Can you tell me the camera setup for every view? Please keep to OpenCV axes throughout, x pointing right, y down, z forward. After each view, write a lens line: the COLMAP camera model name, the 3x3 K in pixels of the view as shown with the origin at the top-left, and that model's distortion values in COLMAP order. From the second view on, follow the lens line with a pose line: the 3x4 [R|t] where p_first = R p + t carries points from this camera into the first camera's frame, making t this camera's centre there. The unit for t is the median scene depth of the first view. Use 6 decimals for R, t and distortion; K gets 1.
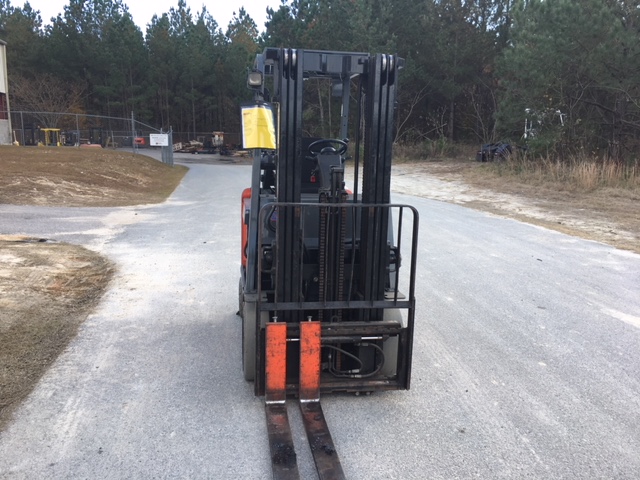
lens RADIAL K [[546.6, 0, 319.5], [0, 546.6, 228.7], [0, 0, 1]] dist [0.089806, -0.131222]
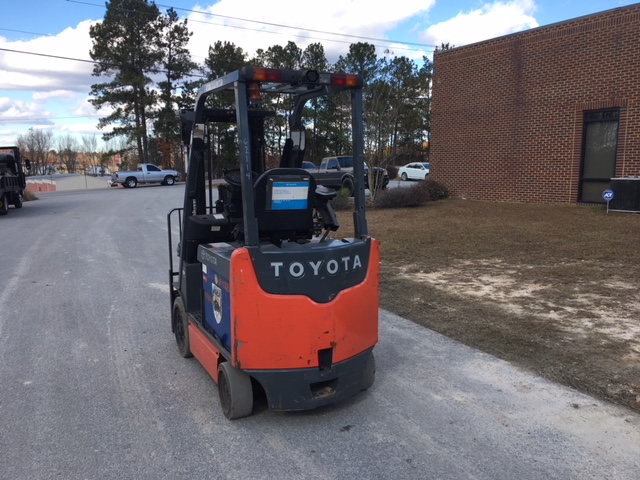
lens RADIAL K [[546.6, 0, 319.5], [0, 546.6, 228.7], [0, 0, 1]] dist [0.089806, -0.131222]
pose [[-0.950701, 0.017953, -0.309589, 0.191908], [-0.069155, 0.960910, 0.268086, -0.324329], [0.302300, 0.276279, -0.912296, 1.918810]]
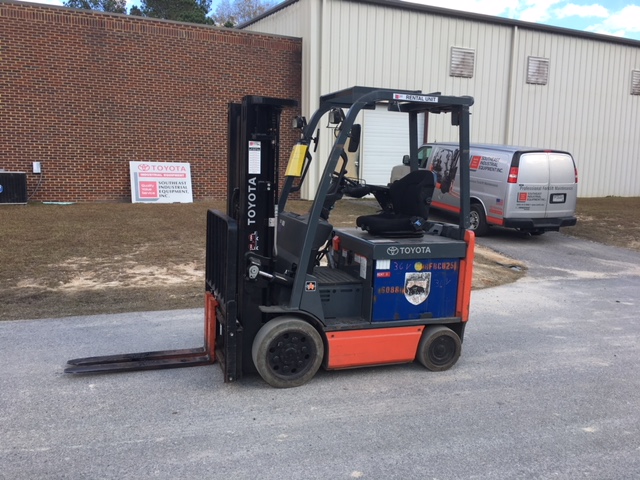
lens RADIAL K [[546.6, 0, 319.5], [0, 546.6, 228.7], [0, 0, 1]] dist [0.089806, -0.131222]
pose [[0.187017, 0.096618, -0.977594, 1.015397], [-0.184916, 0.980824, 0.061562, -0.100366], [0.964796, 0.169260, 0.201297, 0.716835]]
